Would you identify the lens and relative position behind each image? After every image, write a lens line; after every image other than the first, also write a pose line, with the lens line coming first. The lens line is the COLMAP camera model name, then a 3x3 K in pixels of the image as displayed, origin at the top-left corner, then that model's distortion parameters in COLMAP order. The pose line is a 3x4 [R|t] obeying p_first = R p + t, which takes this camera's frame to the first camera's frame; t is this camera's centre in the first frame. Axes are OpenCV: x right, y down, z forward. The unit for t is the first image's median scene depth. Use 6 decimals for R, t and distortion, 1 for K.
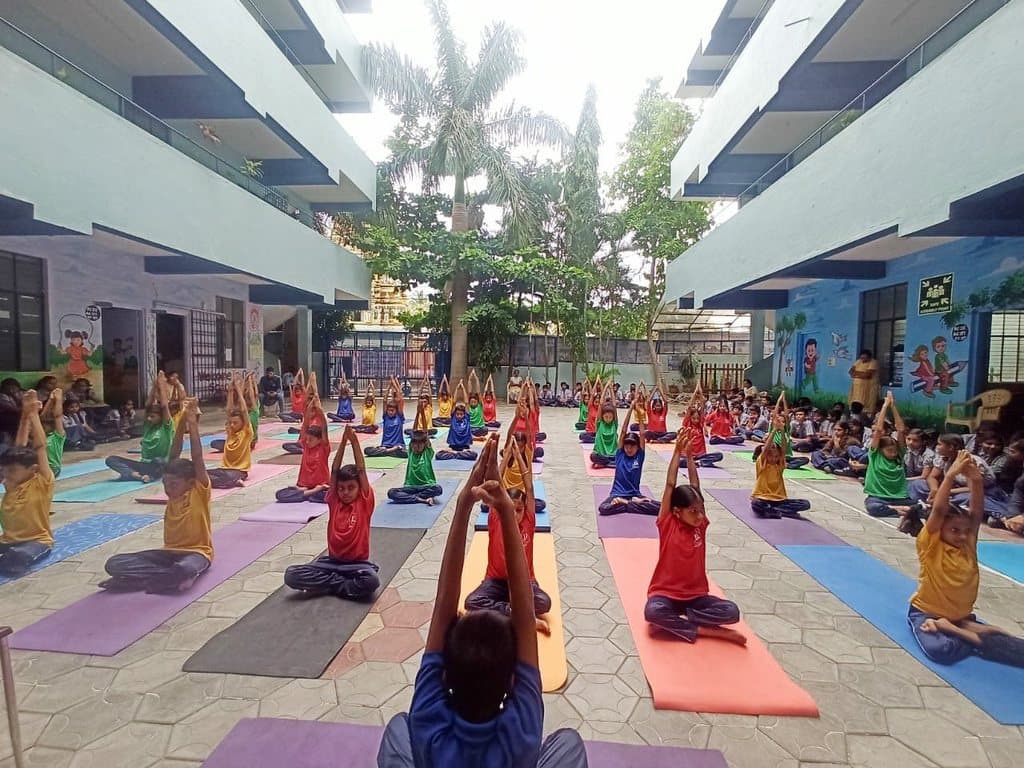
lens RADIAL K [[442.4, 0, 512.0], [0, 442.4, 384.0], [0, 0, 1]] dist [0.000308, 0.000090]
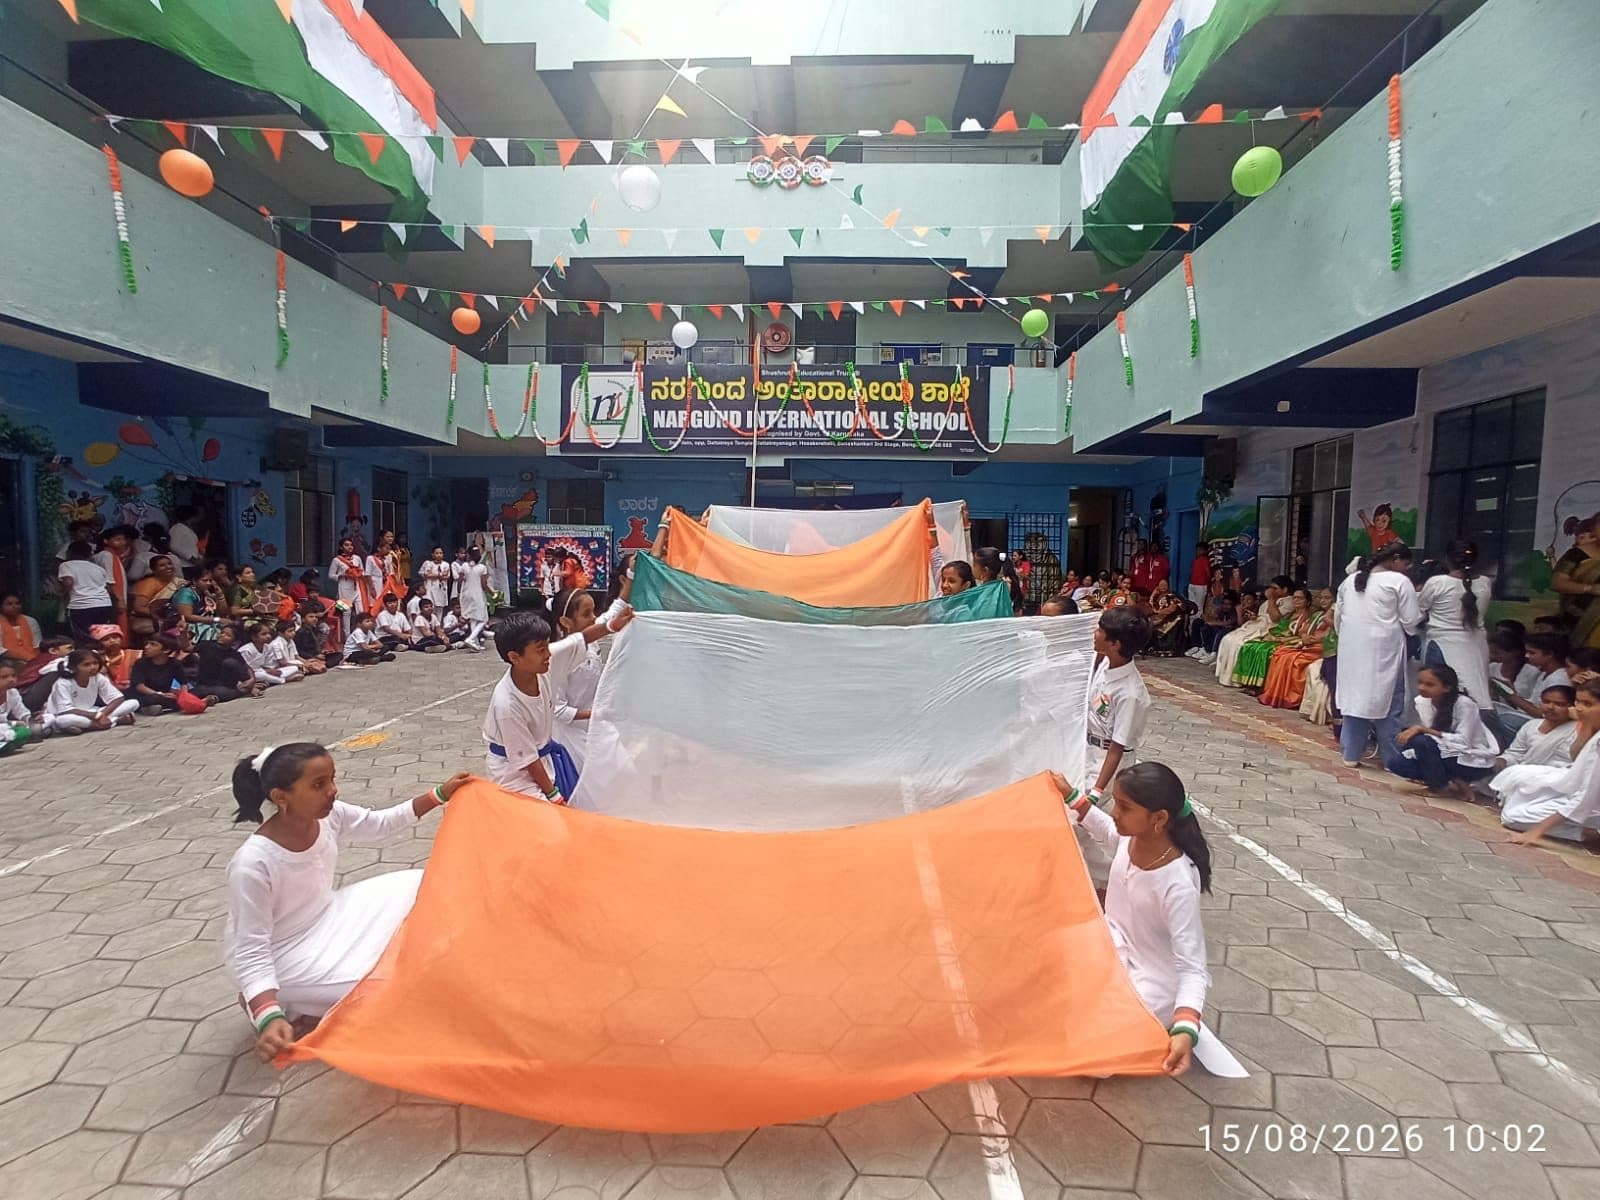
lens RADIAL K [[718.7, 0, 806.6], [0, 718.7, 602.8], [0, 0, 1]] dist [-0.076163, 0.042175]
pose [[-0.999165, -0.034439, -0.021992, -0.187061], [-0.036694, 0.993024, 0.112056, -0.091167], [0.017979, 0.112770, -0.993458, 1.870934]]
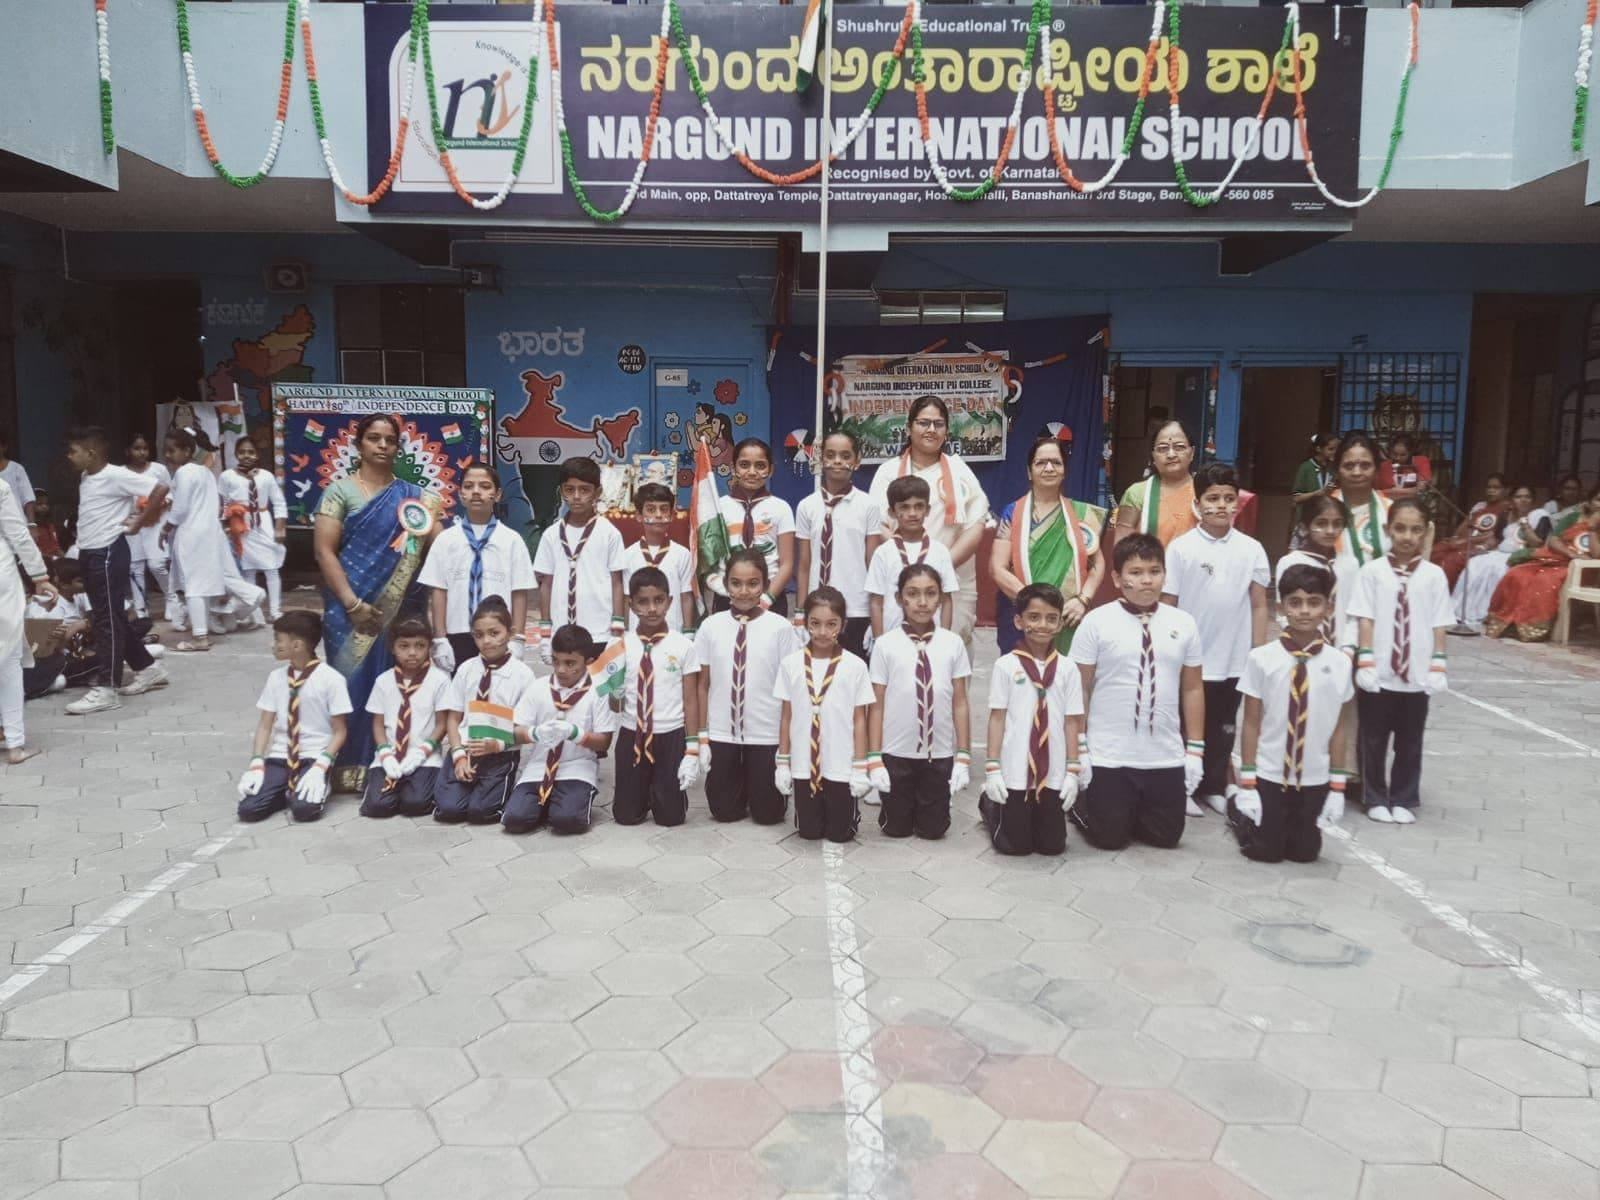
lens RADIAL K [[1189.4, 0, 799.7], [0, 1189.4, 594.9], [0, 0, 1]] dist [0.117653, -0.192593]
pose [[-0.998278, -0.020631, -0.054905, 0.004071], [-0.029613, 0.985310, 0.168186, -0.071545], [0.050628, 0.169523, -0.984225, 1.427376]]
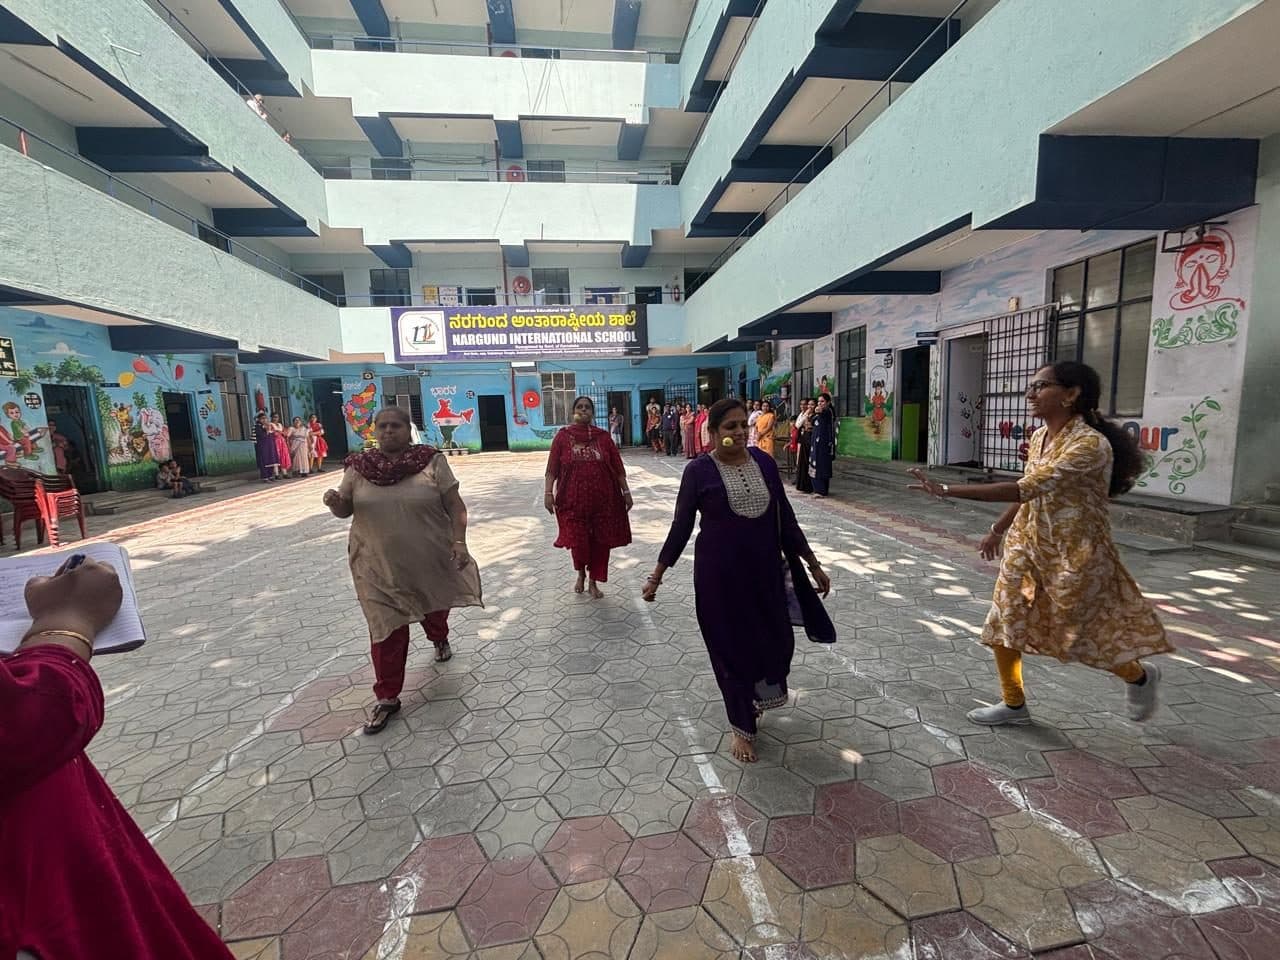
lens RADIAL K [[508.8, 0, 637.9], [0, 508.8, 486.5], [0, 0, 1]] dist [-0.000531, -0.000261]
pose [[-0.979051, 0.050441, -0.197268, -0.136595], [0.013404, 0.982694, 0.184748, -0.113254], [0.203173, 0.178234, -0.962784, 2.372597]]
